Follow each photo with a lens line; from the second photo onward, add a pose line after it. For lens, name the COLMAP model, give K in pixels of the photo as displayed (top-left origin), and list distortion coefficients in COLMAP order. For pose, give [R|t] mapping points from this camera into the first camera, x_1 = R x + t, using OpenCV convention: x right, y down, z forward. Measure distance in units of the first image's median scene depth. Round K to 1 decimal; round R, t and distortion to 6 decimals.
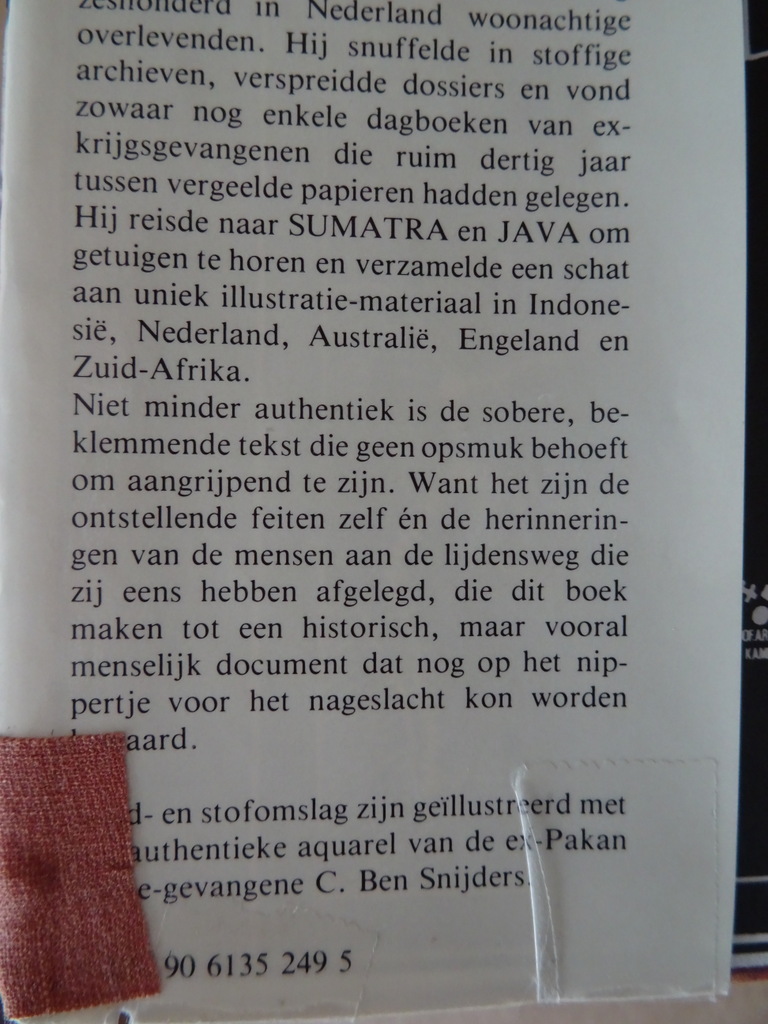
lens RADIAL K [[719.3, 0, 384.5], [0, 719.3, 511.9], [0, 0, 1]] dist [0.031233, -0.040621]
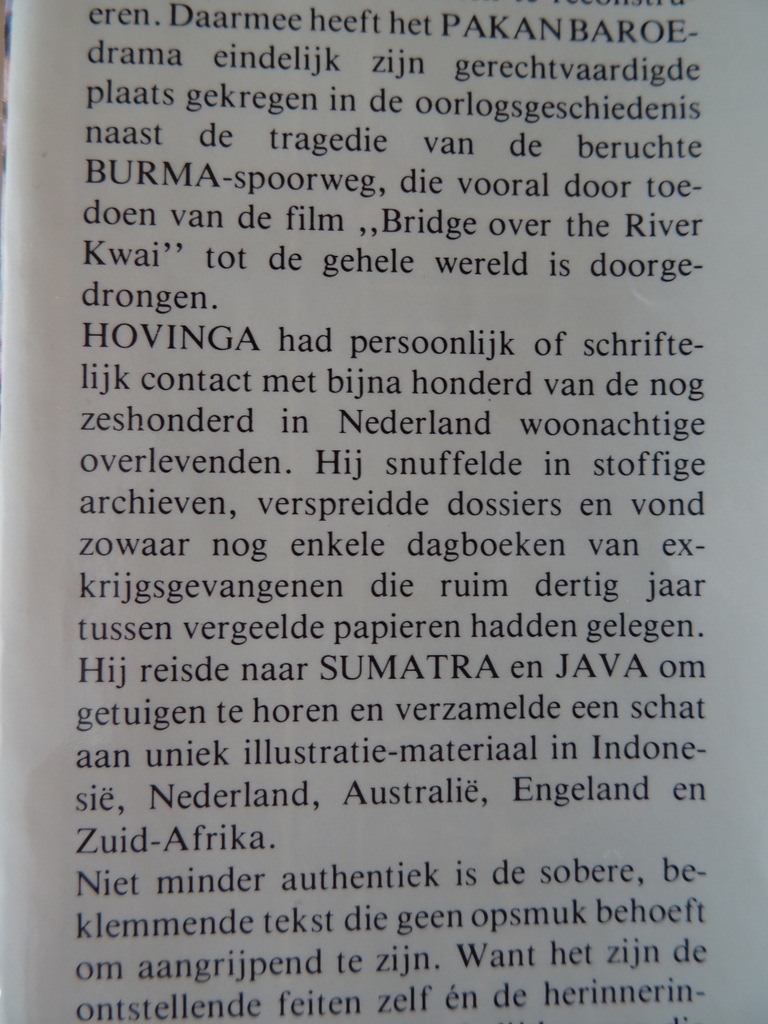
lens RADIAL K [[719.3, 0, 386.0], [0, 719.3, 518.2], [0, 0, 1]] dist [0.031233, -0.040621]
pose [[0.999956, -0.004371, -0.008348, -0.042701], [0.004325, 0.999976, -0.005503, -0.570977], [0.008371, 0.005467, 0.999950, 0.115609]]
